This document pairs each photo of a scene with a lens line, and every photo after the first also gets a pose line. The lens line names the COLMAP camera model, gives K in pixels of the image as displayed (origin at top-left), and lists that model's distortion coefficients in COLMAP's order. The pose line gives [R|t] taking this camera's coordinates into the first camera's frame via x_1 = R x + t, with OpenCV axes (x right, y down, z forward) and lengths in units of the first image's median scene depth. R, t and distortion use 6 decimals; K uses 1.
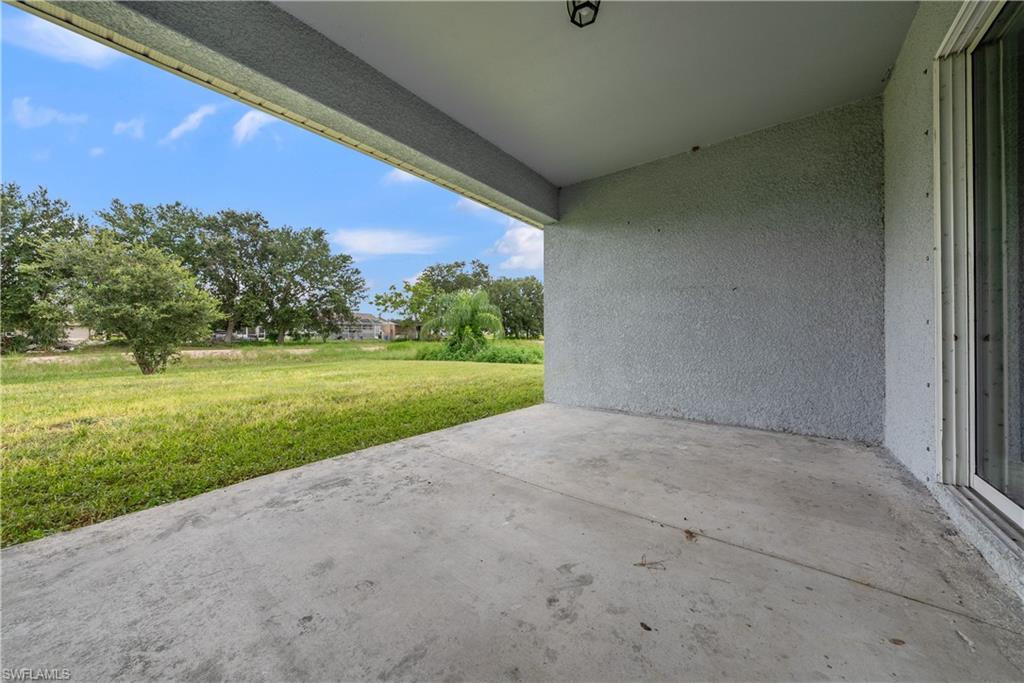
lens RADIAL K [[353.3, 0, 511.1], [0, 353.3, 332.8], [0, 0, 1]] dist [-0.000573, -0.000076]
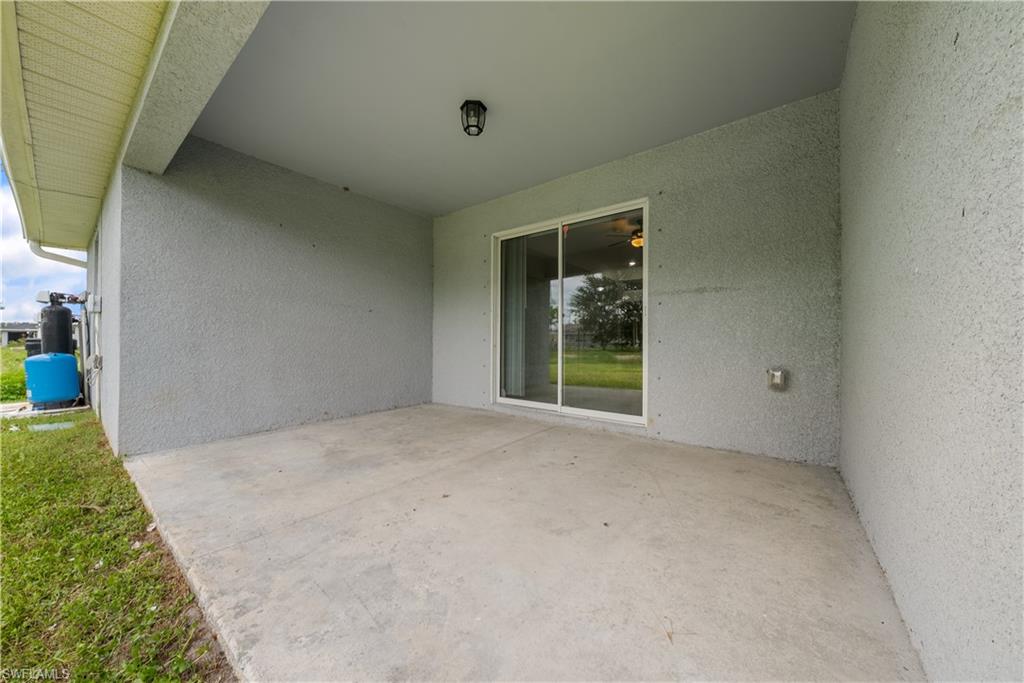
lens RADIAL K [[354.0, 0, 512.0], [0, 354.0, 341.5], [0, 0, 1]] dist [-0.000855, -0.000066]
pose [[0.002667, 0.001642, 0.999995, -1.005387], [-0.005182, 0.999985, -0.001628, -0.011183], [-0.999983, -0.005177, 0.002676, 0.654122]]
